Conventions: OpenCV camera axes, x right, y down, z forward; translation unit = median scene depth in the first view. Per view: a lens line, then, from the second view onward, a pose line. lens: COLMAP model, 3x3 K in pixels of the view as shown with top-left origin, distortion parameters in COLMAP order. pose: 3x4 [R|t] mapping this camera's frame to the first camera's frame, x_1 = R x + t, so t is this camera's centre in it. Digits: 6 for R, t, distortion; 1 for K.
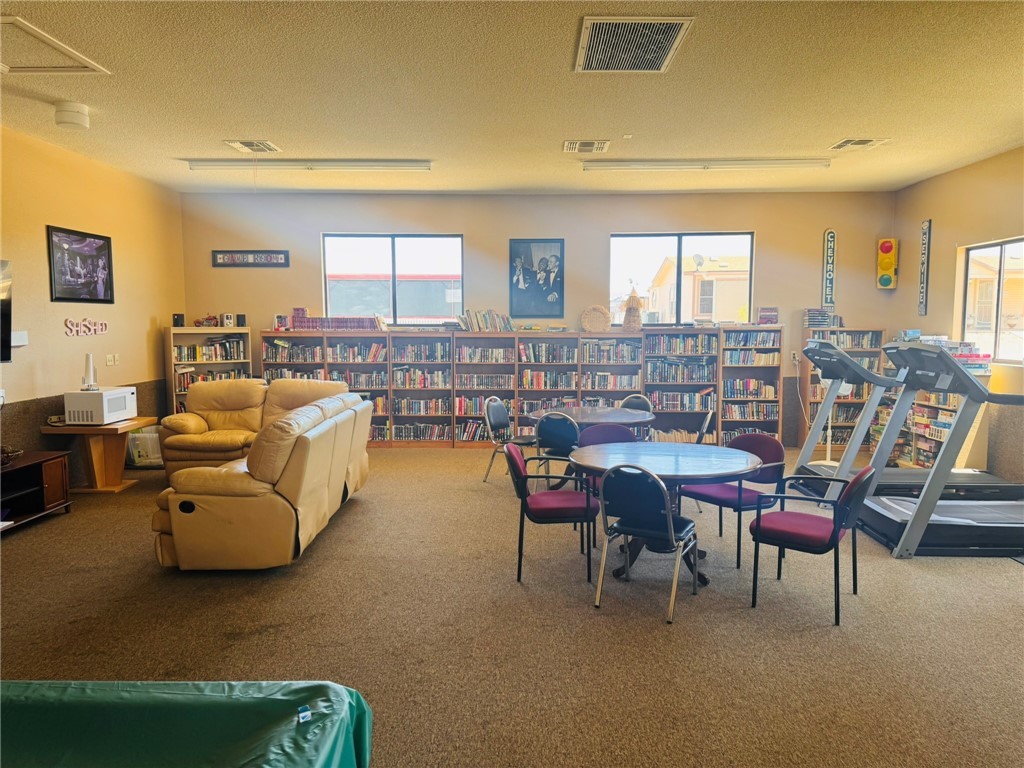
lens RADIAL K [[711.1, 0, 512.0], [0, 711.1, 384.0], [0, 0, 1]] dist [0.107898, -0.195024]
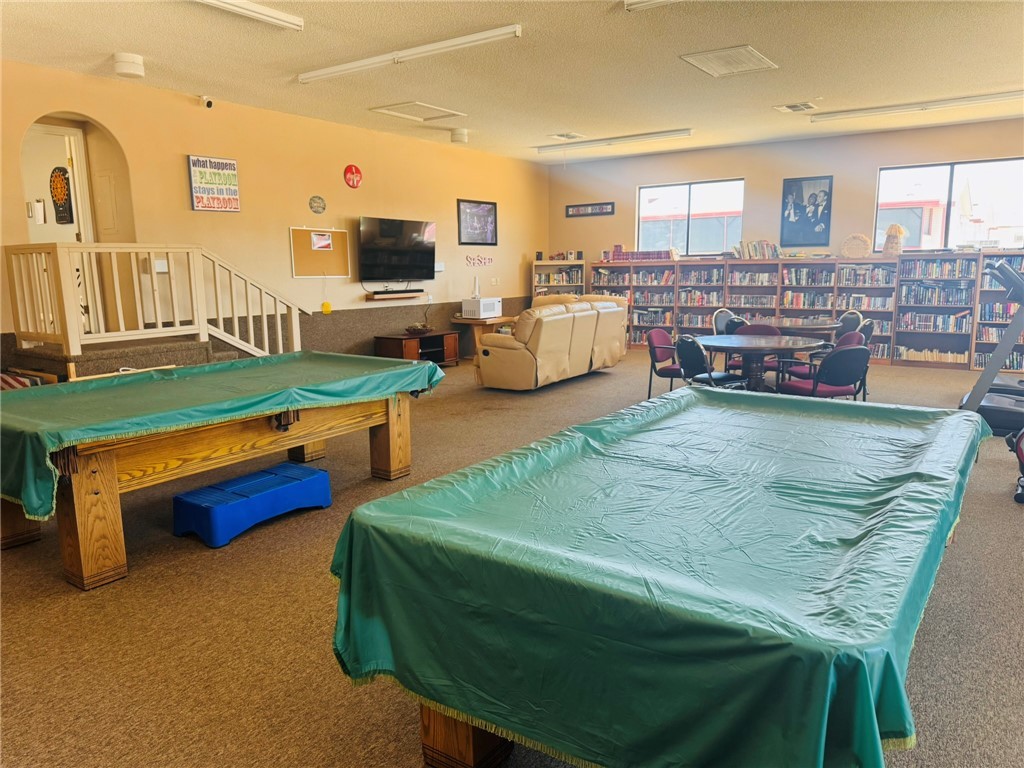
lens RADIAL K [[711.1, 0, 512.0], [0, 711.1, 384.0], [0, 0, 1]] dist [0.107898, -0.195024]
pose [[0.826655, 0.081766, -0.556737, 0.319750], [-0.033797, 0.994815, 0.095922, 0.033709], [0.561693, -0.060478, 0.825132, -0.251242]]
